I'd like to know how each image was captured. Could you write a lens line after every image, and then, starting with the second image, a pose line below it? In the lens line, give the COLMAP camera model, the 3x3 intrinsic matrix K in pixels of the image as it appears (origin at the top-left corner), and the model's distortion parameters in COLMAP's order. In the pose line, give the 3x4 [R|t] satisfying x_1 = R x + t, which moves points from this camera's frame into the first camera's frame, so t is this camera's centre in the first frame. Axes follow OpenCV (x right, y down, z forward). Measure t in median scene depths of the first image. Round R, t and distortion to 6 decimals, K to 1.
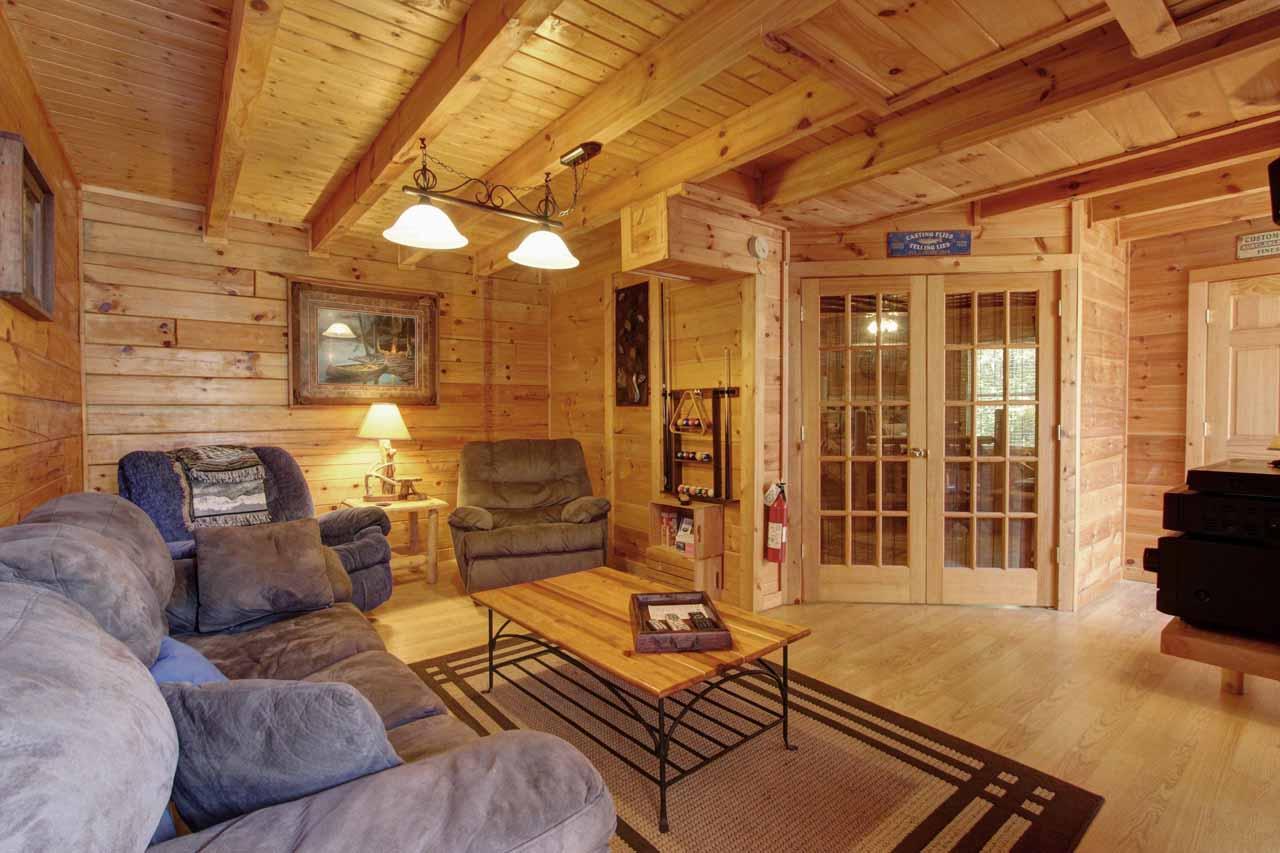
lens RADIAL K [[589.2, 0, 651.4], [0, 589.2, 429.1], [0, 0, 1]] dist [-0.020366, 0.003847]
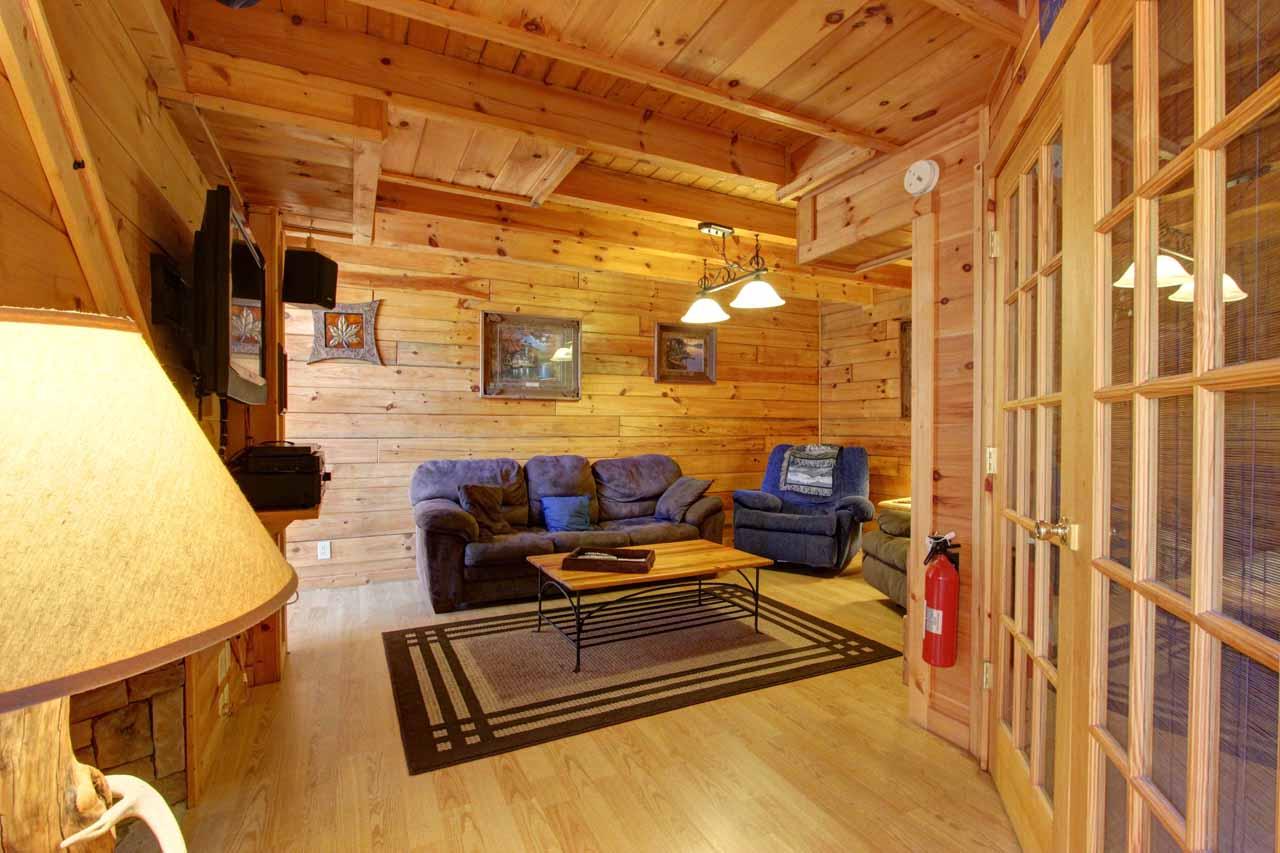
lens RADIAL K [[589.2, 0, 651.4], [0, 589.2, 426.4], [0, 0, 1]] dist [-0.020366, 0.003847]
pose [[-0.210958, 0.004452, -0.977485, 1.247356], [-0.025859, 0.999614, 0.010134, -0.032110], [0.977153, 0.027415, -0.210762, 1.175294]]
